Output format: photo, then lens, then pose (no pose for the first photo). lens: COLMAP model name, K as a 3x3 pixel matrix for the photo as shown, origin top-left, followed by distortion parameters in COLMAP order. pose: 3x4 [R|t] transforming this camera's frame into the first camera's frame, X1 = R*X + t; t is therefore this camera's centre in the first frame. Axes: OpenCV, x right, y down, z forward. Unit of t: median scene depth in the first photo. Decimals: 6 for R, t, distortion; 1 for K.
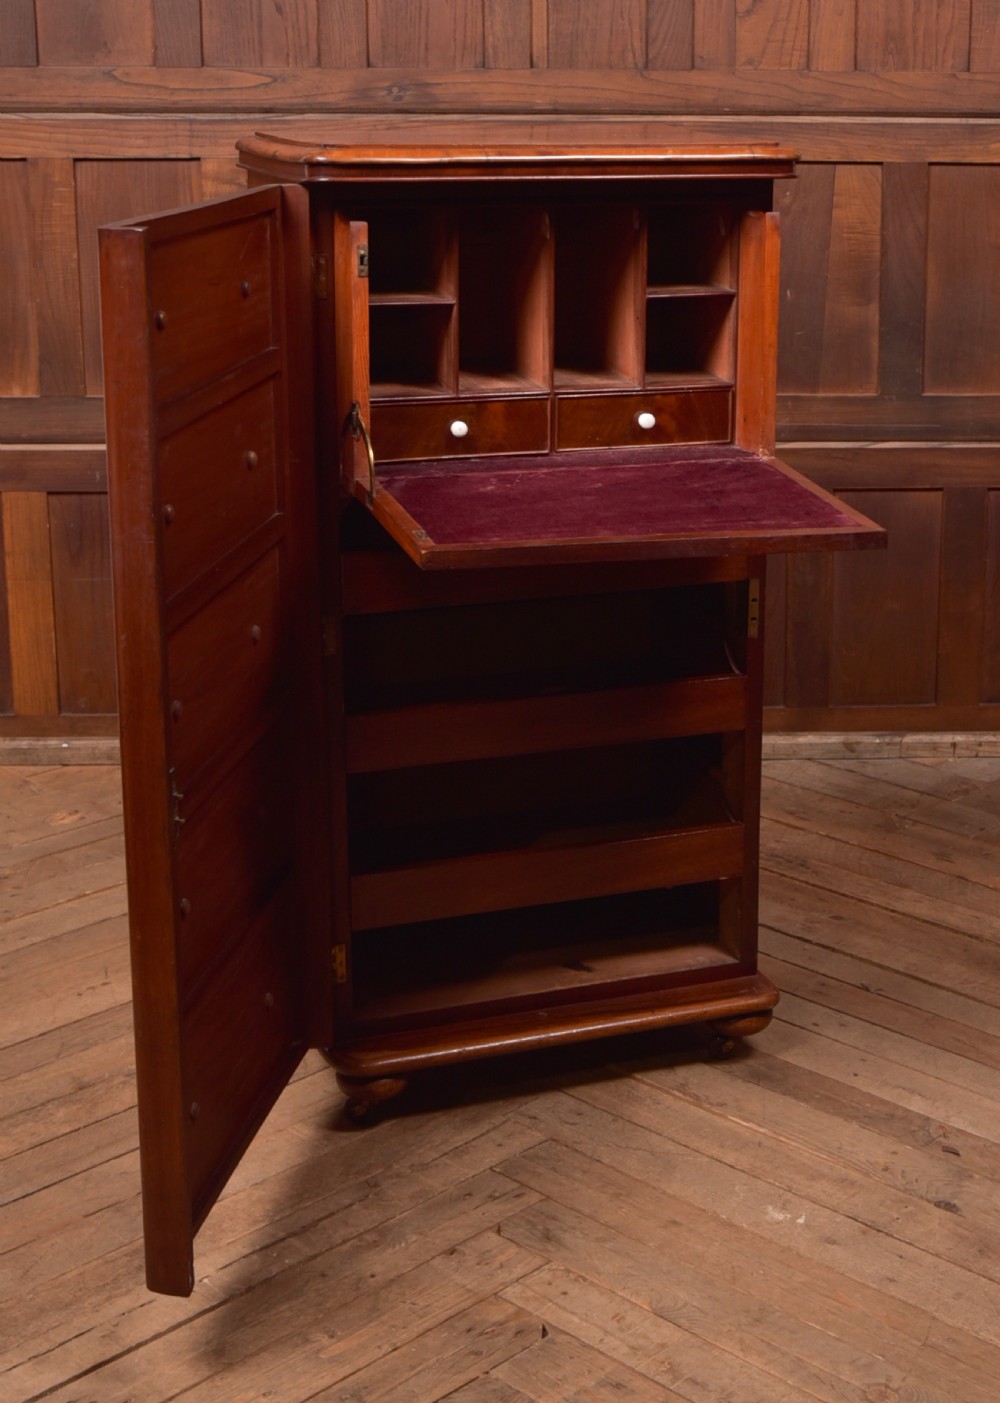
lens RADIAL K [[2282.8, 0, 704.2], [0, 2282.8, 498.4], [0, 0, 1]] dist [-0.026904, 0.000000]
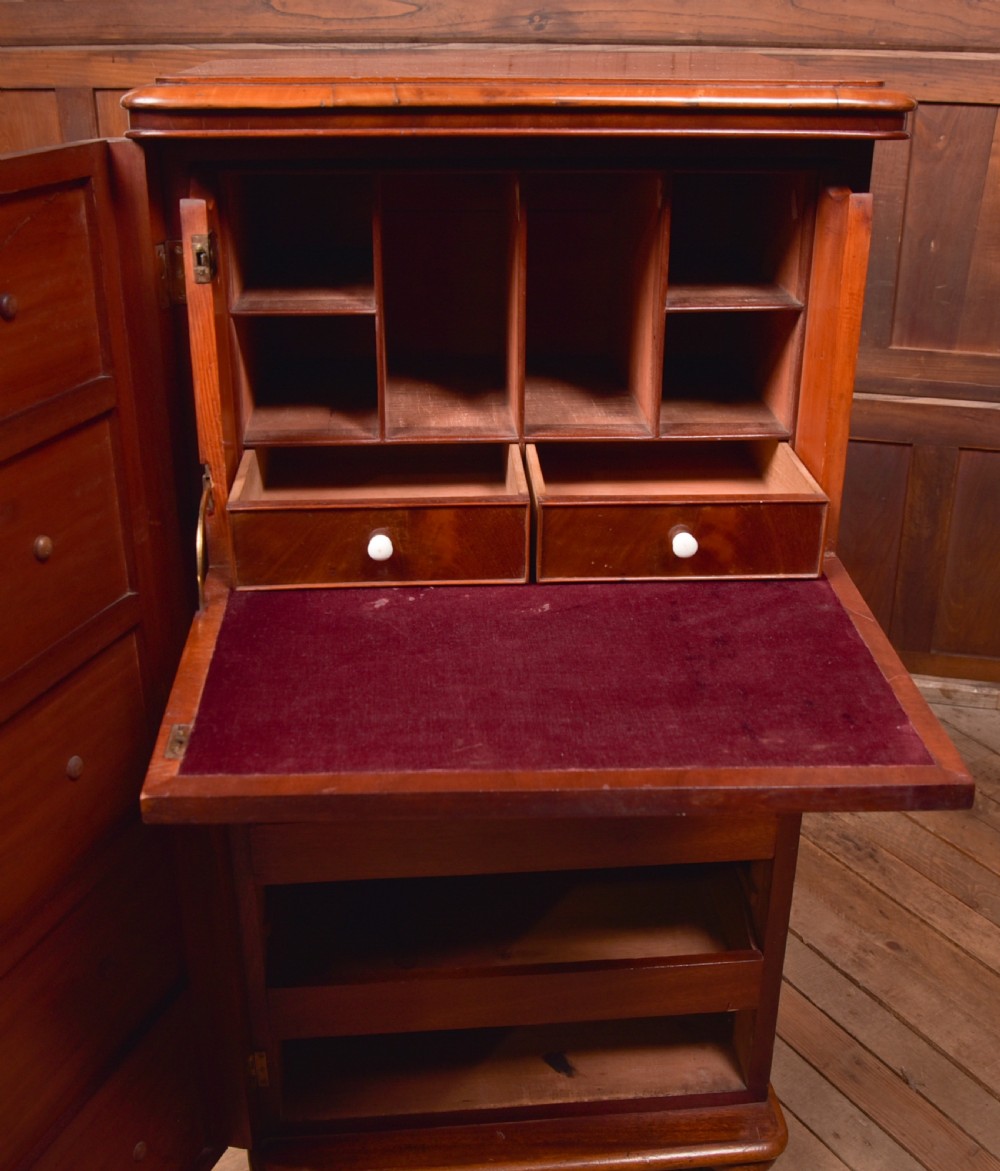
lens RADIAL K [[1299.8, 0, 525.7], [0, 1299.8, 547.2], [0, 0, 1]] dist [-0.074903, 0.000000]
pose [[0.956773, 0.108148, -0.269979, 0.034111], [-0.053089, 0.977639, 0.203481, -0.069028], [0.285948, -0.180352, 0.941120, 0.438965]]
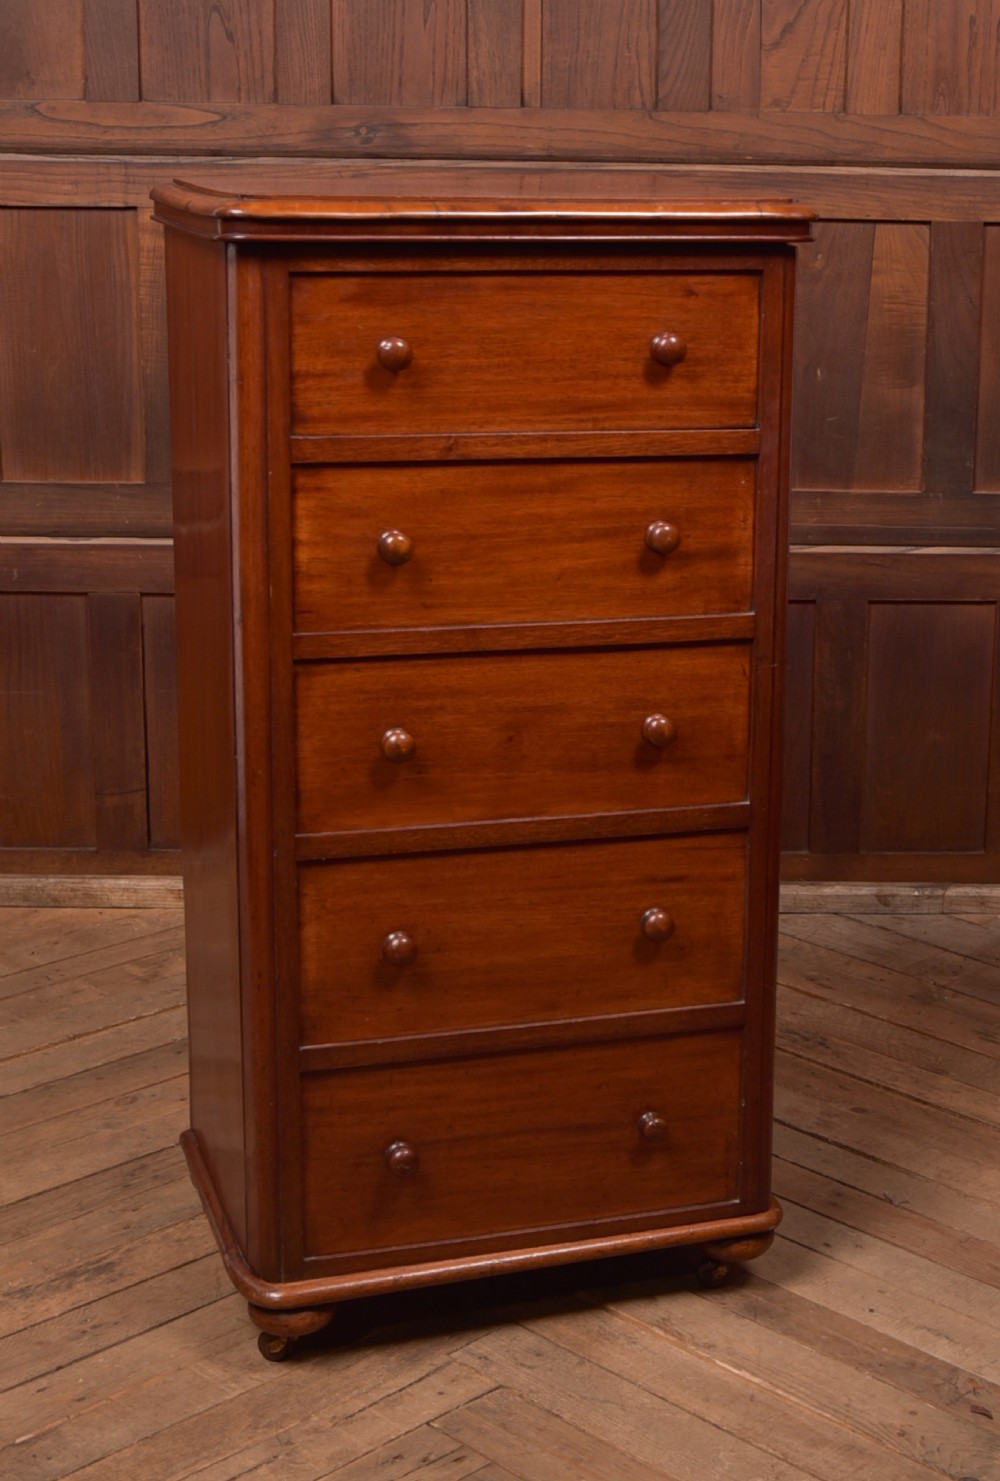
lens RADIAL K [[2491.3, 0, 708.5], [0, 2491.3, 576.8], [0, 0, 1]] dist [-0.021210, 0.000000]
pose [[0.999686, 0.014722, -0.020270, 0.016195], [-0.014755, 0.999890, -0.001456, -0.011442], [0.020246, 0.001755, 0.999793, 0.064118]]
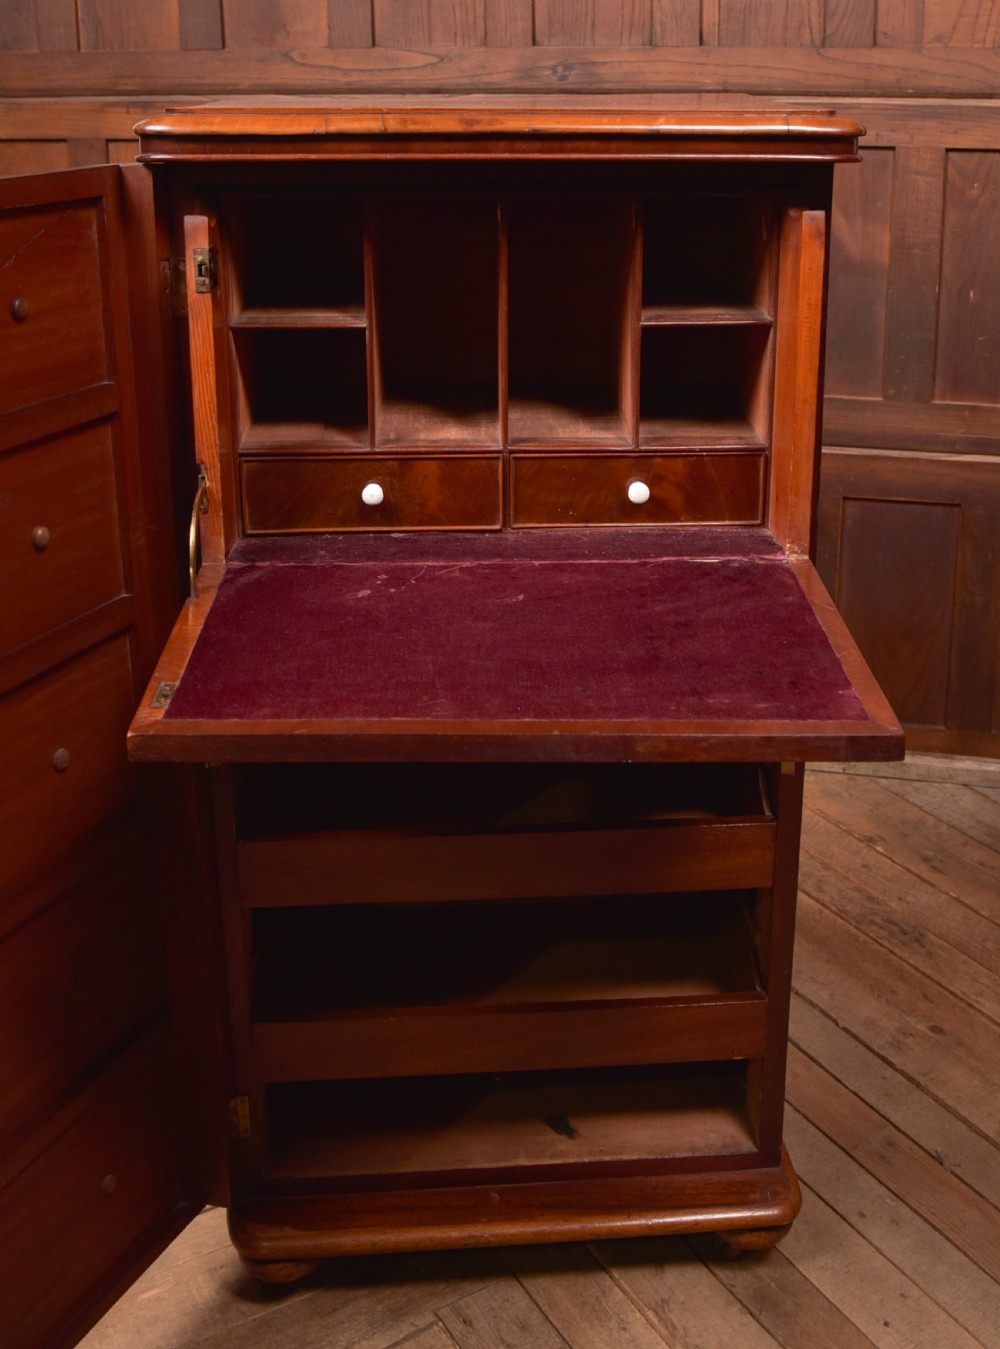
lens RADIAL K [[1530.8, 0, 591.0], [0, 1530.8, 483.7], [0, 0, 1]] dist [-0.081594, 0.000000]
pose [[0.955819, 0.071242, -0.285193, 0.073244], [-0.052666, 0.995992, 0.072292, -0.052149], [0.289200, -0.054078, 0.955740, 0.381404]]
